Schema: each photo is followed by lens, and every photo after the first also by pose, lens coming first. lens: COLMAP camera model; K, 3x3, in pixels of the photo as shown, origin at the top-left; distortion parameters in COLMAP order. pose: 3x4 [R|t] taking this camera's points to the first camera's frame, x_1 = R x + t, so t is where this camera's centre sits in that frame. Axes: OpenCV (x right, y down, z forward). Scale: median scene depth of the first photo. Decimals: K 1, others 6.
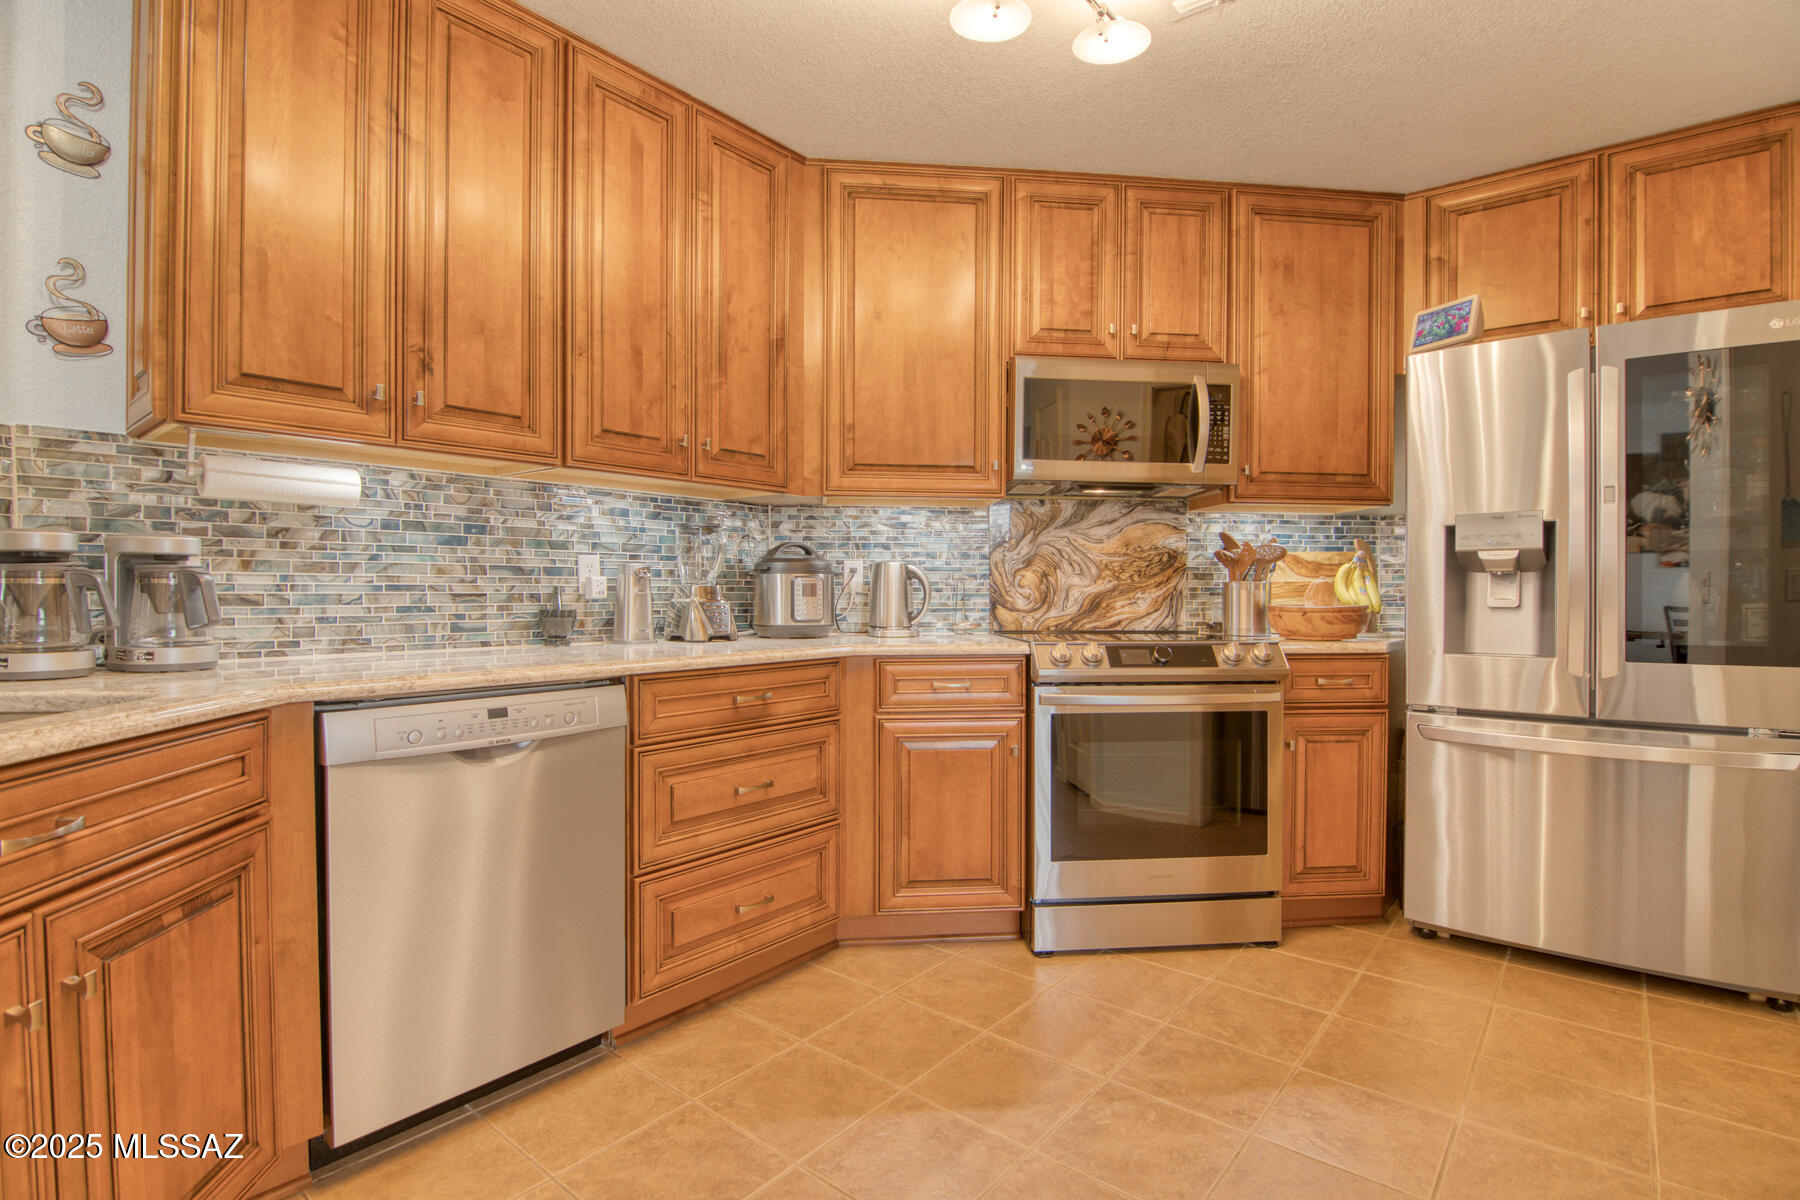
lens RADIAL K [[865.1, 0, 901.3], [0, 865.1, 599.9], [0, 0, 1]] dist [-0.020135, -0.001941]
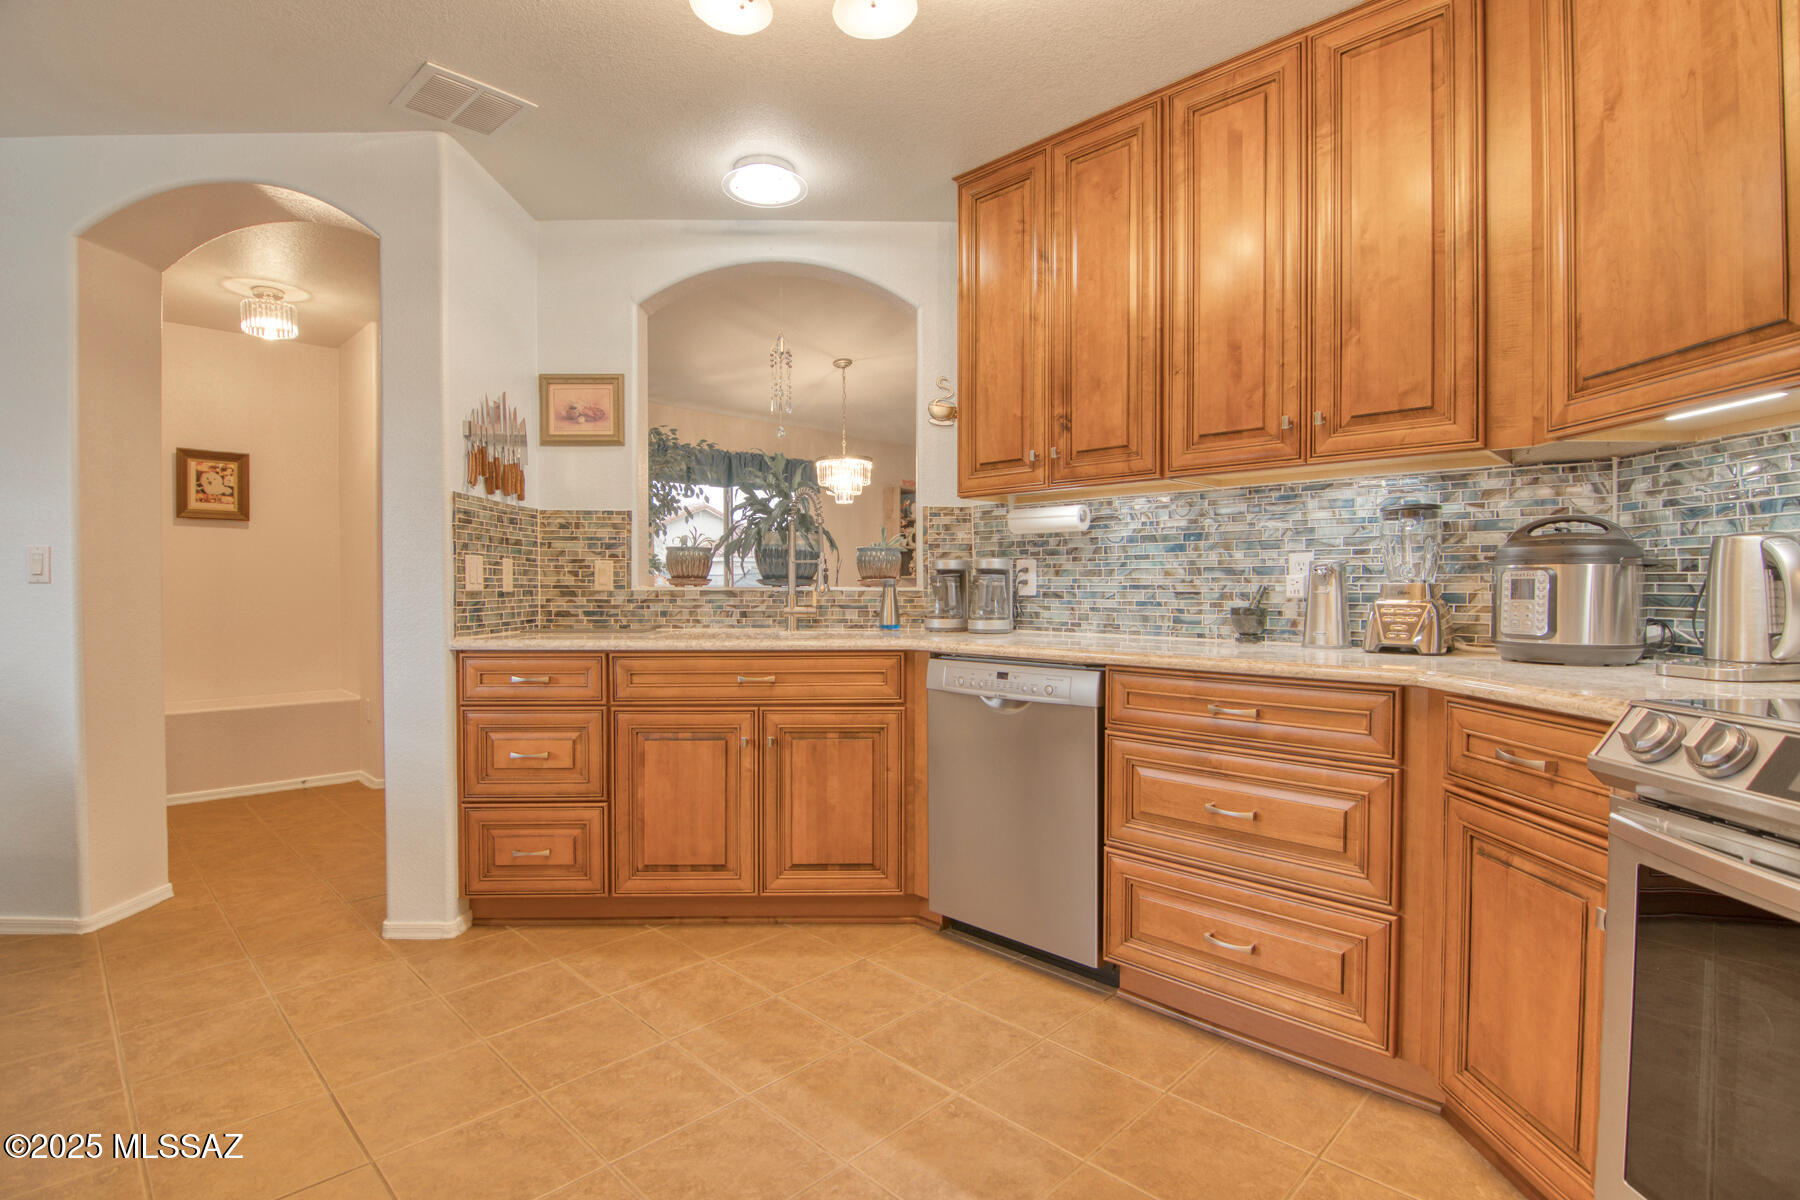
lens RADIAL K [[865.1, 0, 904.4], [0, 865.1, 596.9], [0, 0, 1]] dist [-0.020135, -0.001941]
pose [[-0.091155, 0.008778, -0.995798, 0.731729], [-0.012226, 0.999876, 0.009933, -0.007621], [0.995762, 0.013080, -0.091036, 0.739902]]
